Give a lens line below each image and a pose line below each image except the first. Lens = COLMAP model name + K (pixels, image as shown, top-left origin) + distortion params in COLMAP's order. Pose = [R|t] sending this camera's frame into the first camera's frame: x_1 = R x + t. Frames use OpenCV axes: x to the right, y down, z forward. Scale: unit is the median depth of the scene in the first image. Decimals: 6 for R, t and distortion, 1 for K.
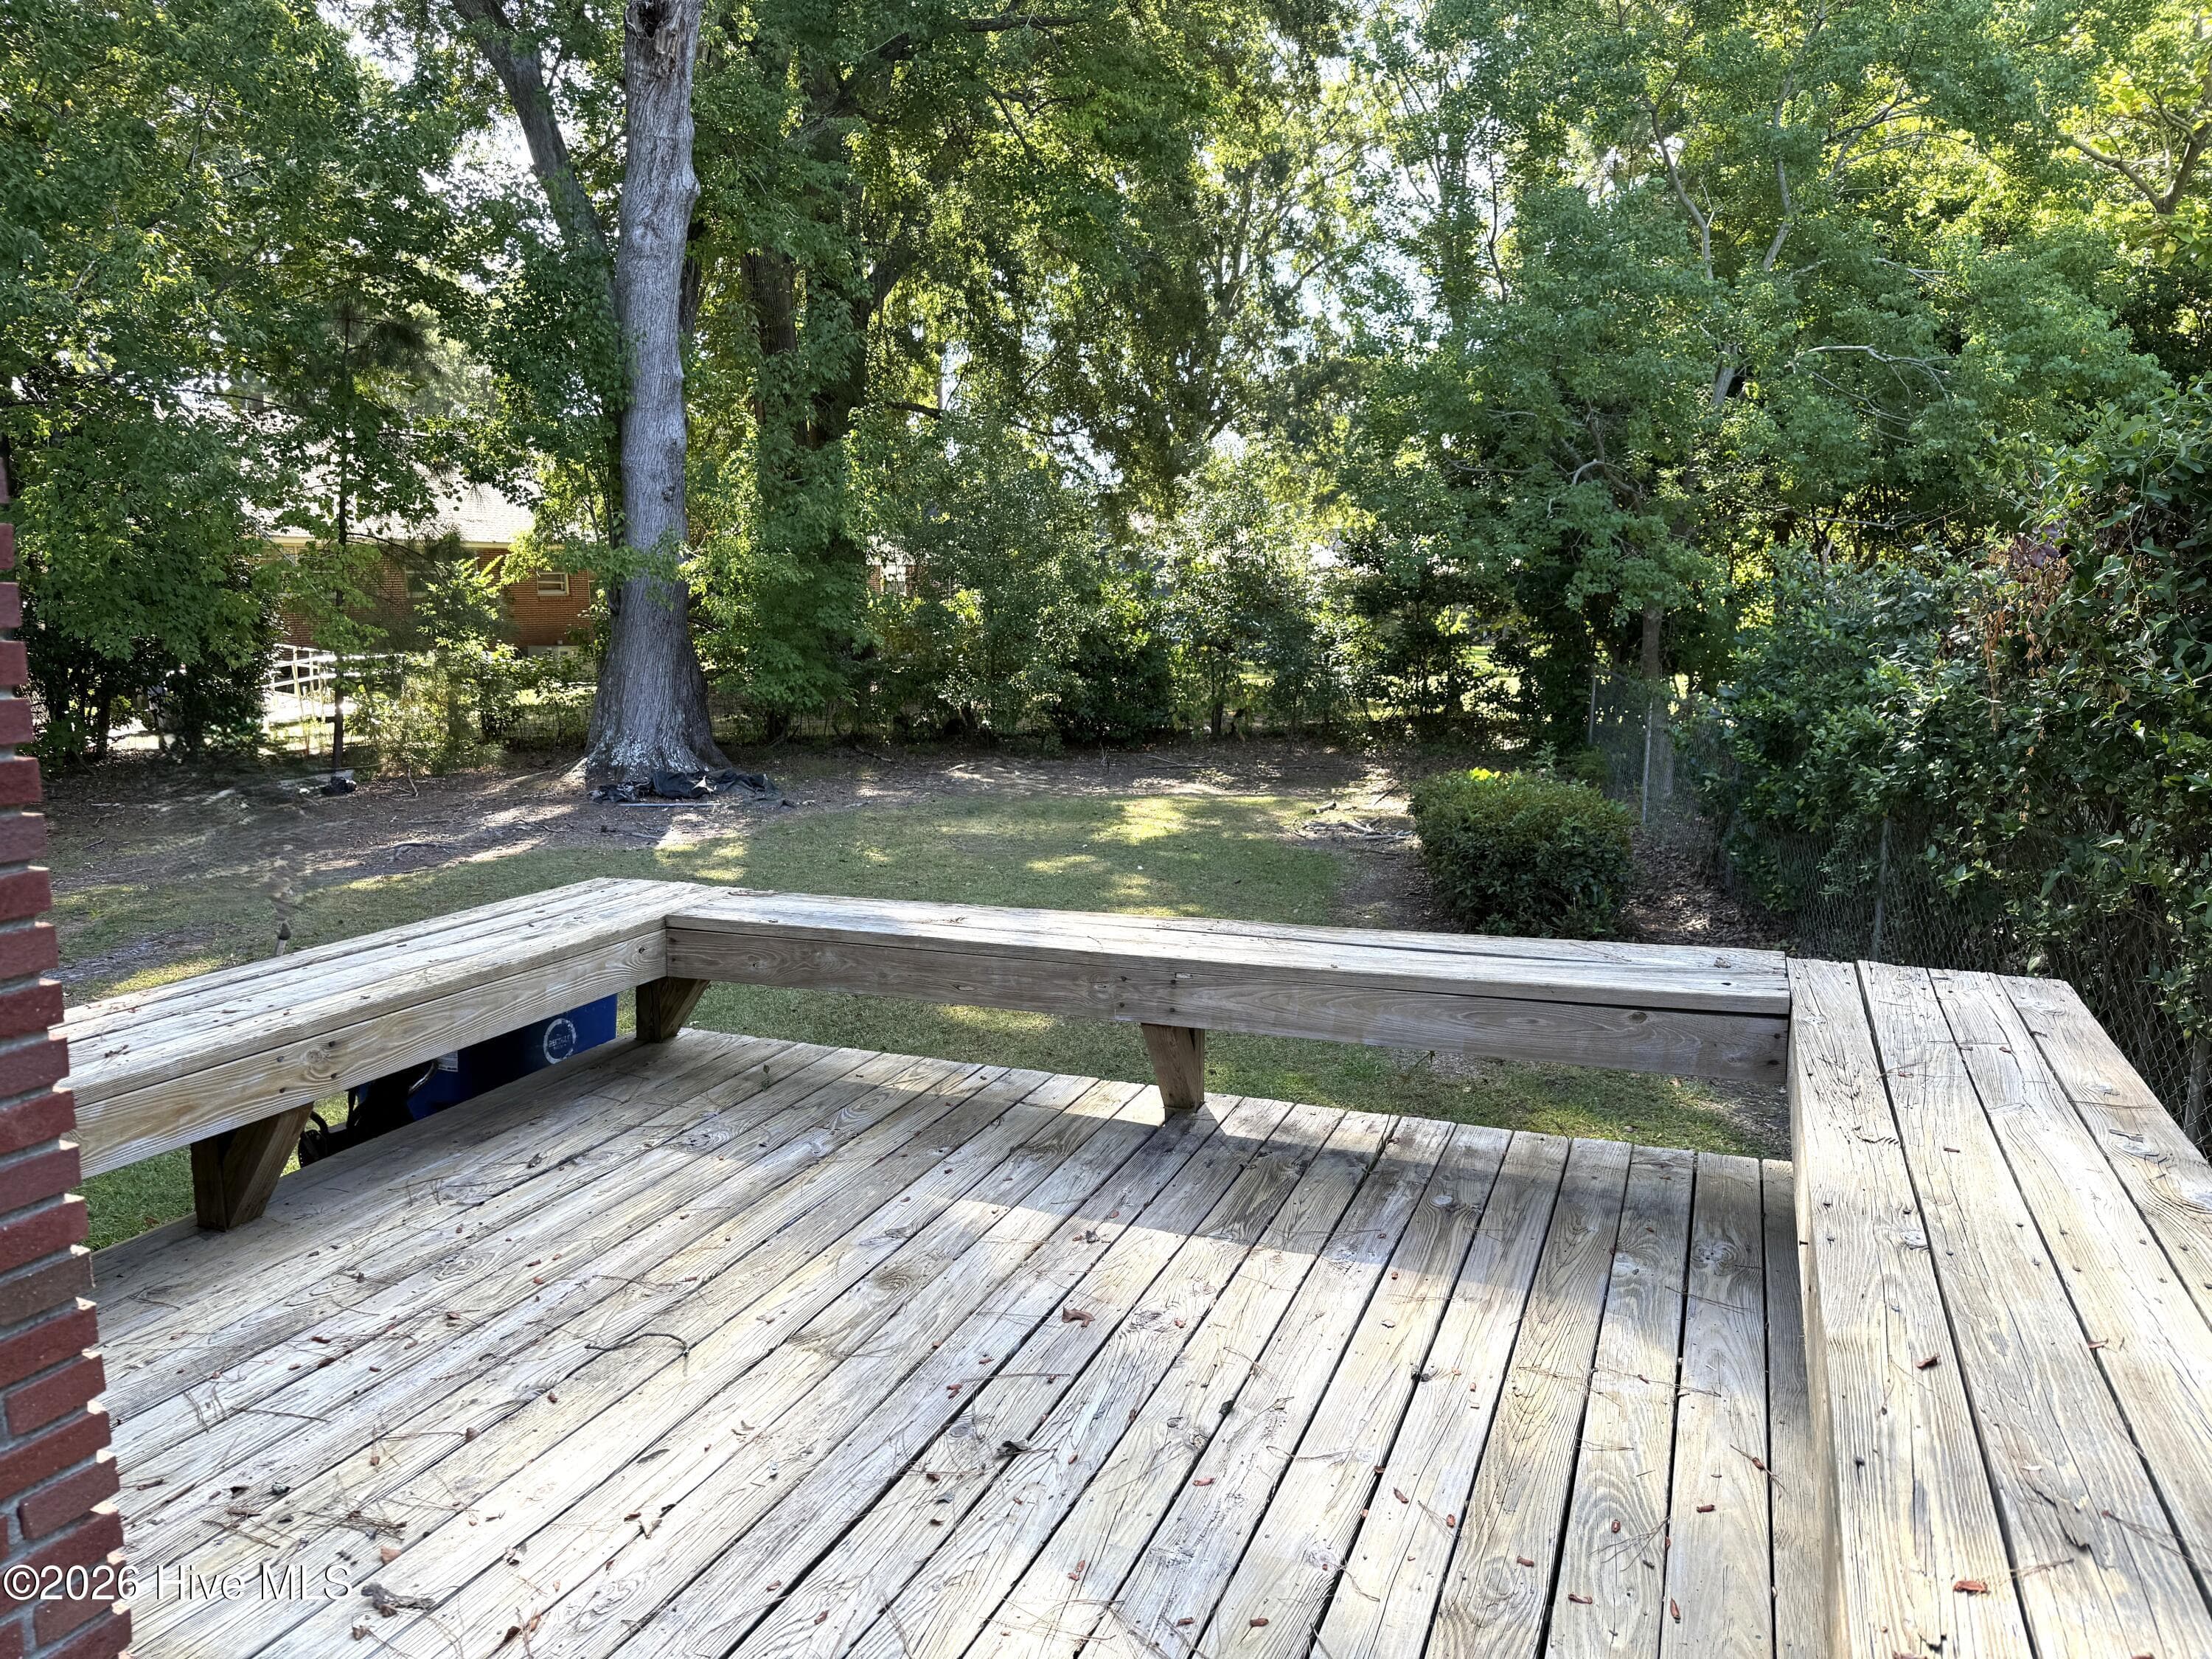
lens RADIAL K [[1521.1, 0, 1142.4], [0, 1521.1, 825.2], [0, 0, 1]] dist [0.077816, -0.133177]
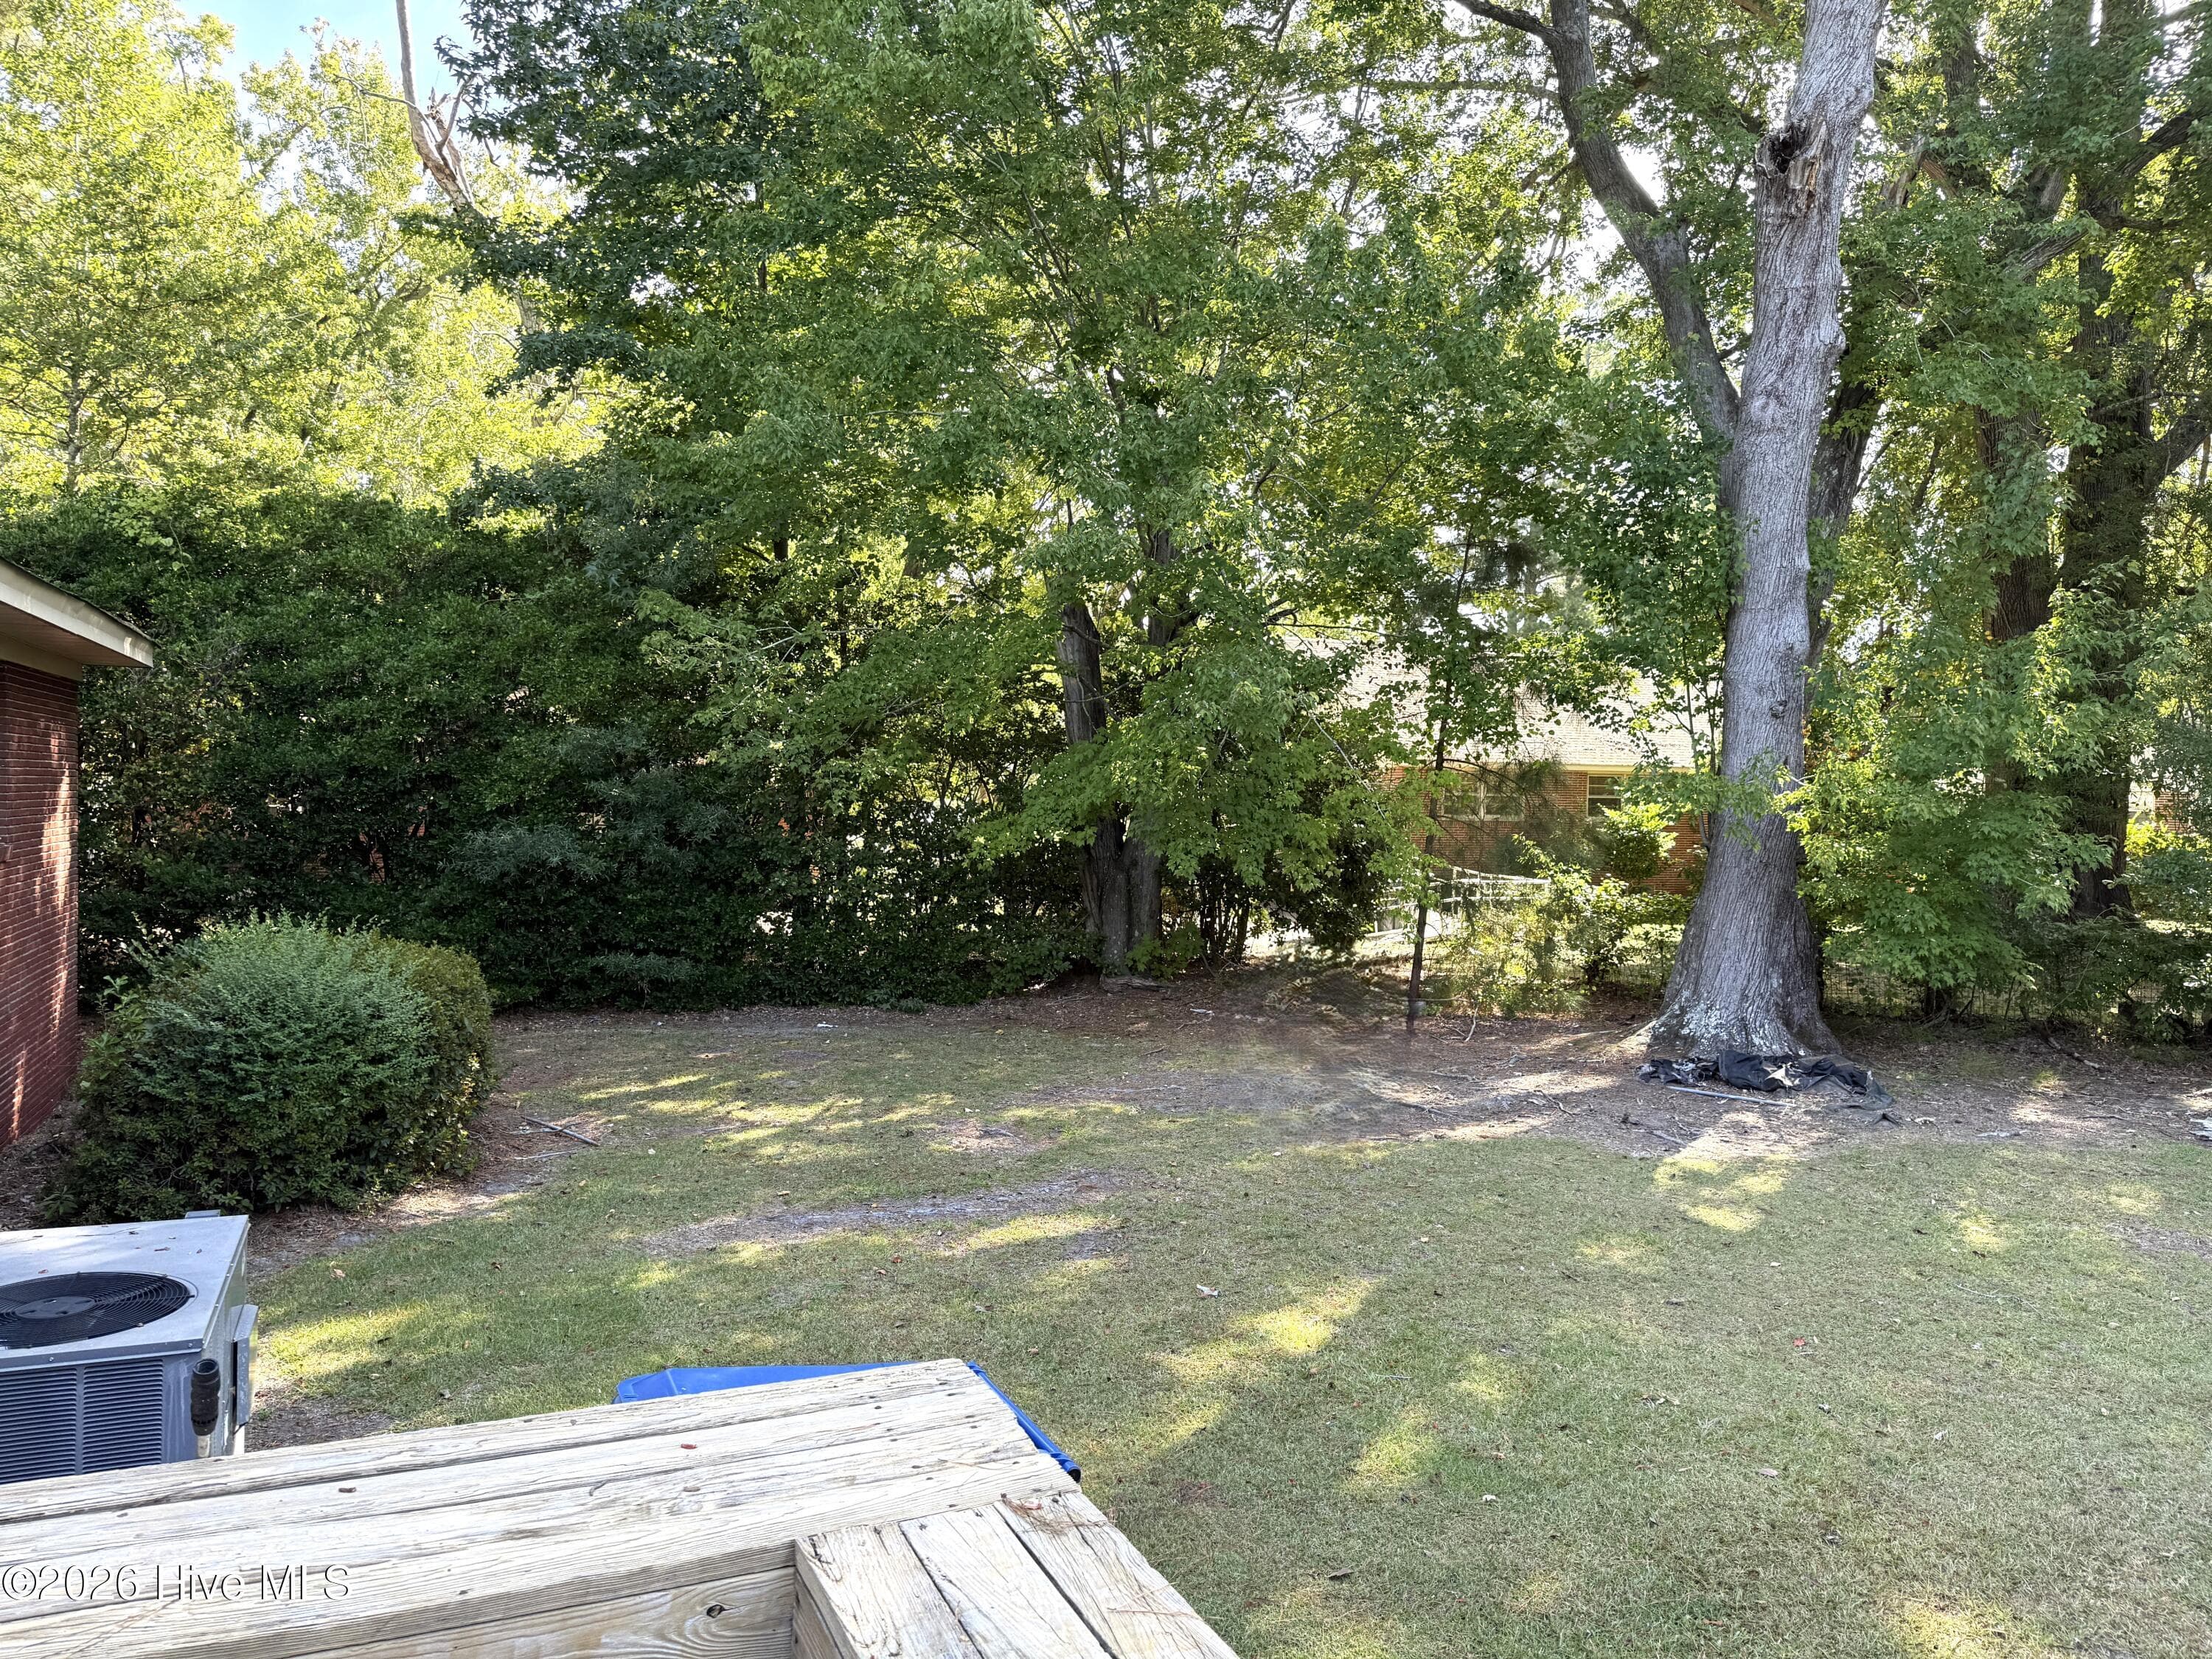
lens RADIAL K [[1521.1, 0, 1142.4], [0, 1521.1, 825.2], [0, 0, 1]] dist [0.077816, -0.133177]
pose [[0.711129, 0.027447, -0.702526, 0.025686], [-0.127197, 0.987771, -0.090162, -0.039396], [0.691460, 0.153476, 0.705924, 0.203143]]
